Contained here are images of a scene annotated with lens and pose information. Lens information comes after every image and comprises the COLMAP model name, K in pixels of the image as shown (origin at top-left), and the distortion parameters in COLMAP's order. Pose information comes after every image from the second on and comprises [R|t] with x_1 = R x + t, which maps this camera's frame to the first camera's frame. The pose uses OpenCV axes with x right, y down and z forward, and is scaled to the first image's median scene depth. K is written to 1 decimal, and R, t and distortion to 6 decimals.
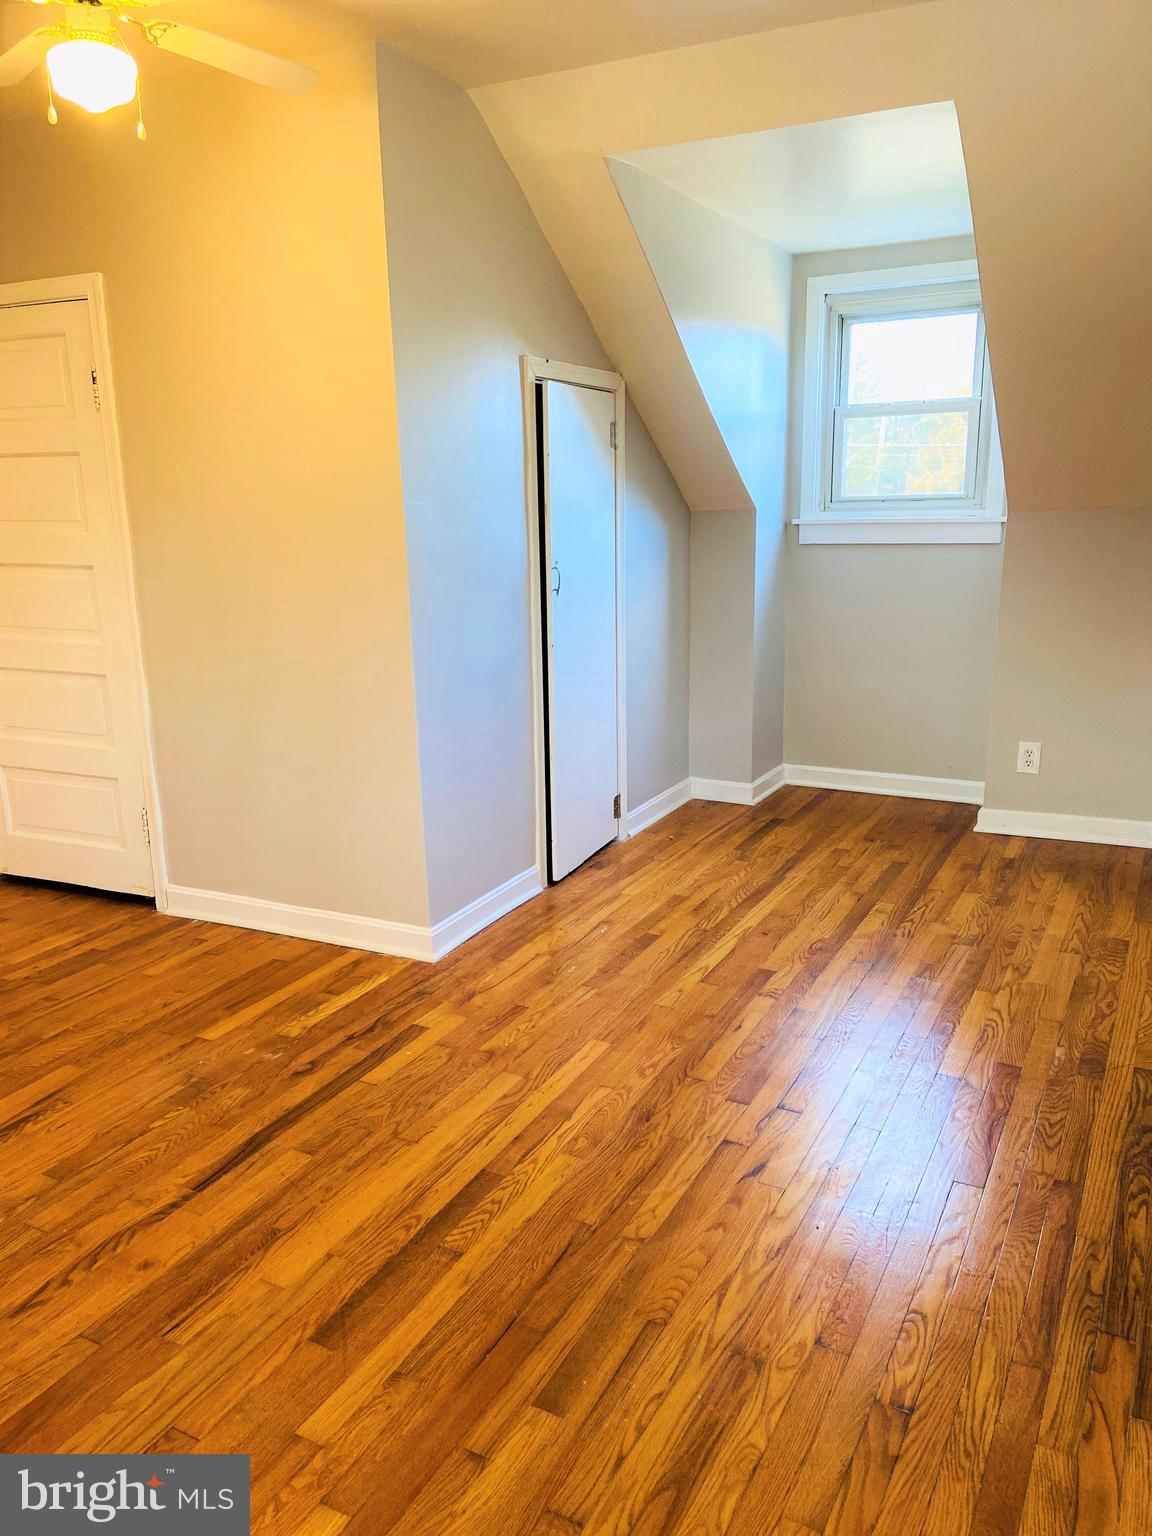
lens RADIAL K [[1154.0, 0, 579.5], [0, 1154.0, 760.7], [0, 0, 1]] dist [0.112710, -0.136851]
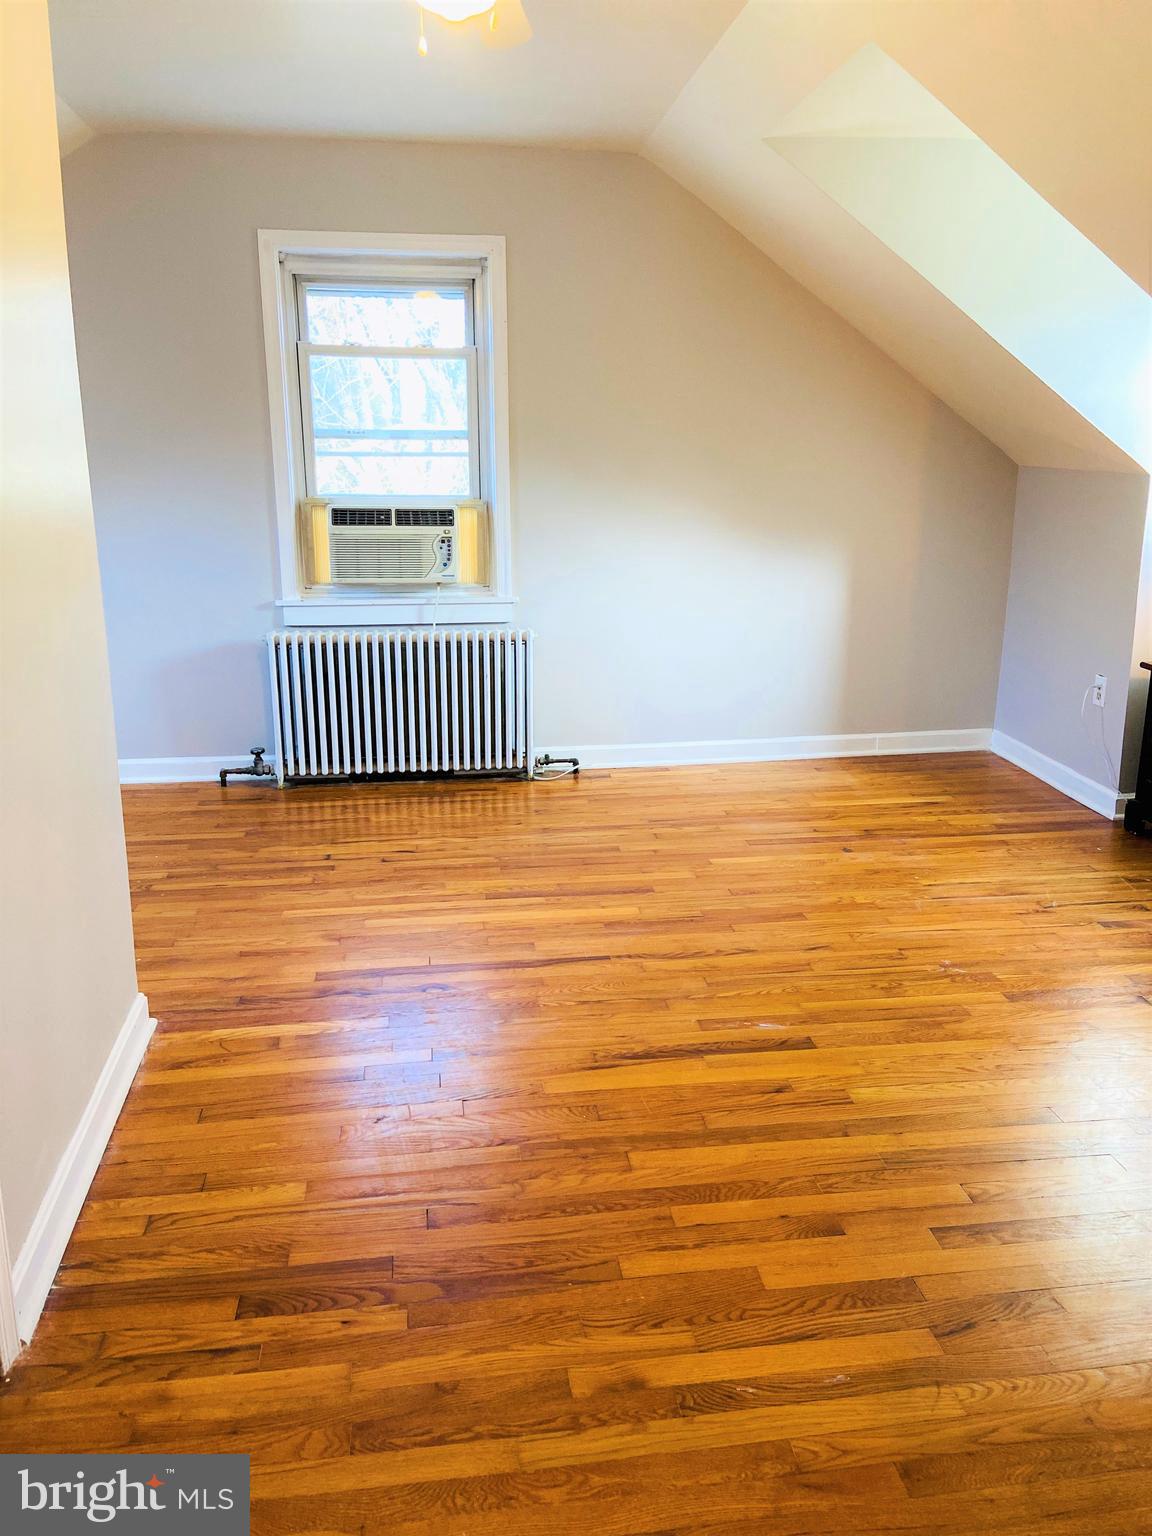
lens RADIAL K [[1154.0, 0, 579.7], [0, 1154.0, 755.5], [0, 0, 1]] dist [0.112710, -0.136851]
pose [[-0.581250, -0.187560, 0.791814, -1.153049], [0.194410, 0.912885, 0.358950, -0.294249], [-0.790160, 0.362576, -0.494152, 1.395830]]
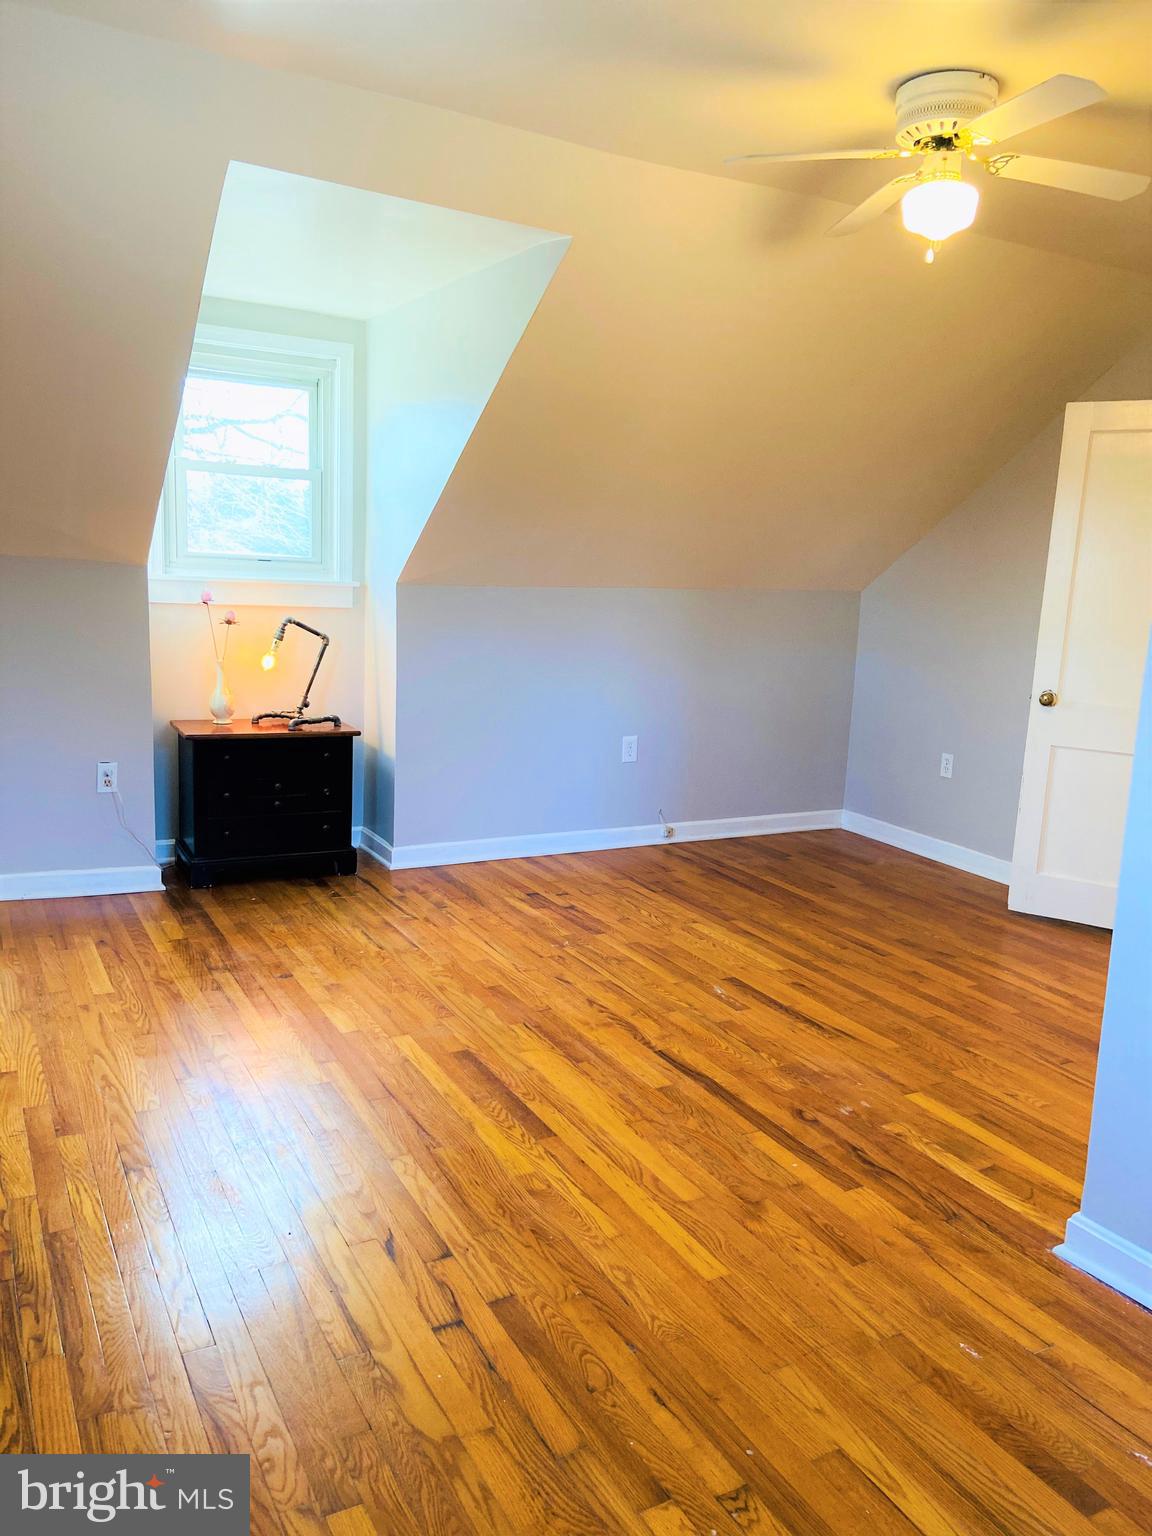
lens RADIAL K [[1154.0, 0, 574.4], [0, 1154.0, 764.2], [0, 0, 1]] dist [0.112710, -0.136851]
pose [[-0.553870, 0.133283, -0.821866, 0.710542], [-0.225244, 0.926310, 0.302017, -0.300192], [0.801557, 0.352399, -0.483034, 1.275294]]
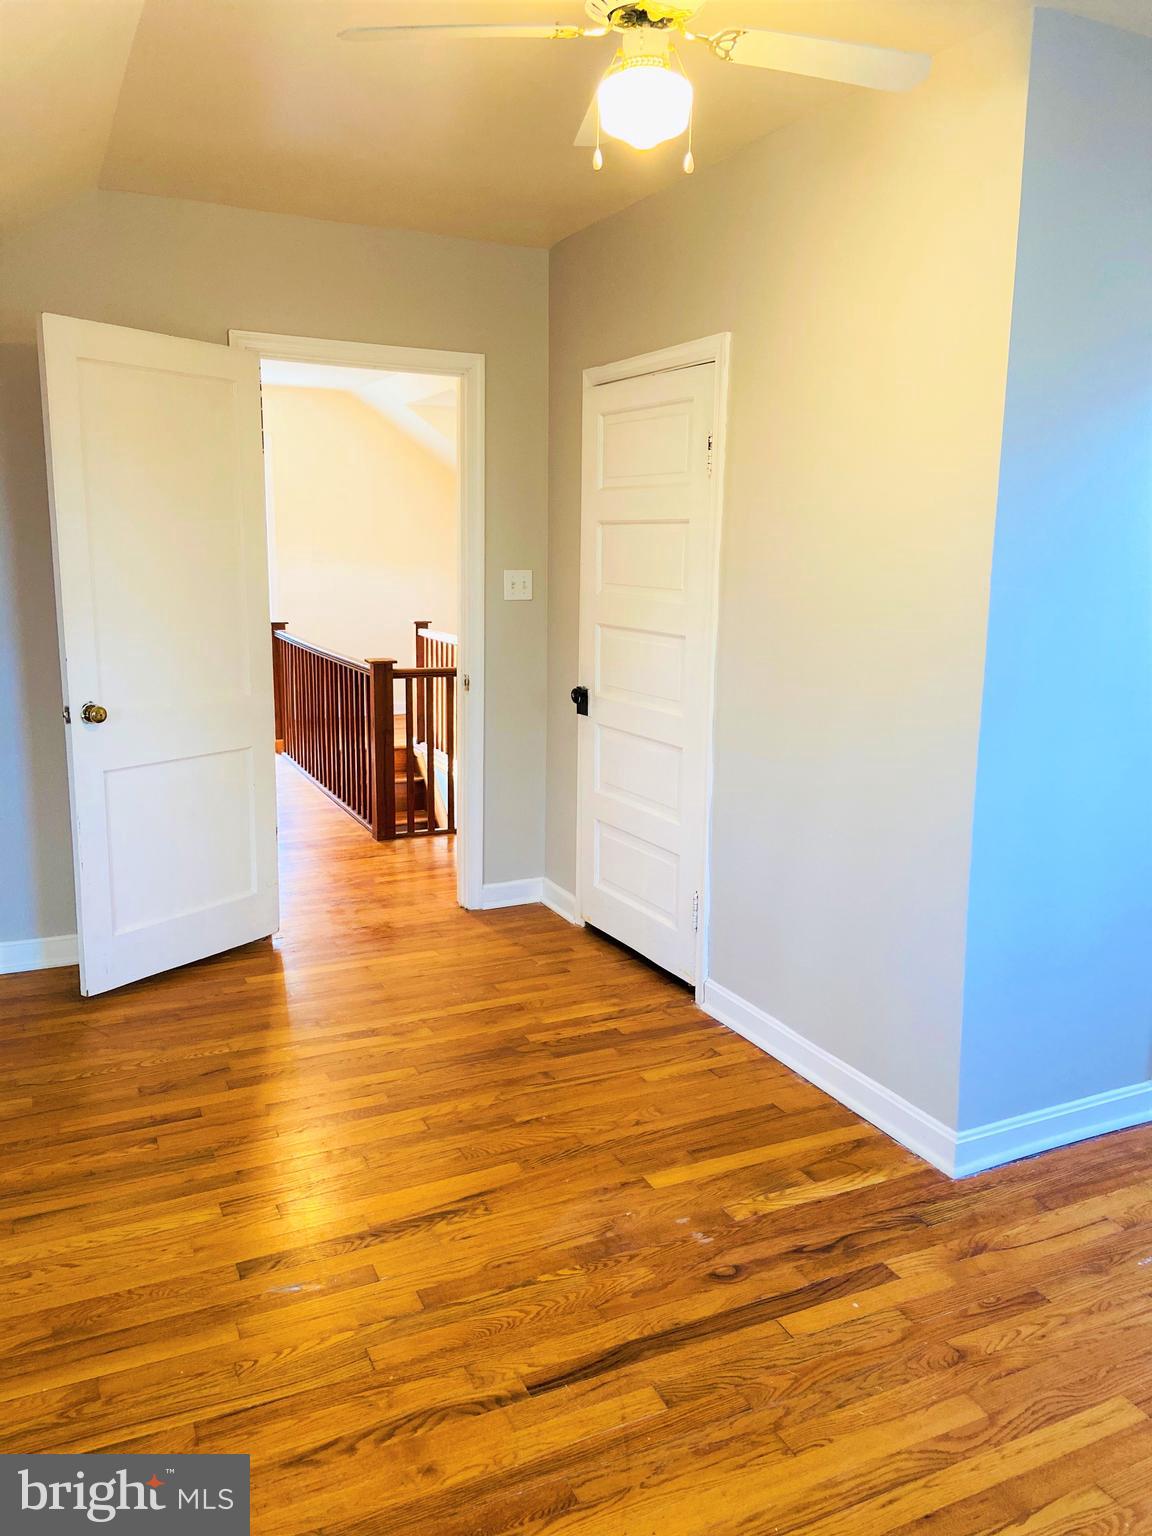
lens RADIAL K [[1154.0, 0, 579.5], [0, 1154.0, 757.3], [0, 0, 1]] dist [0.112710, -0.136851]
pose [[0.797918, 0.140508, -0.586161, 0.118342], [-0.164785, 0.986255, 0.012099, -0.088138], [0.579805, 0.086936, 0.810104, 0.254622]]
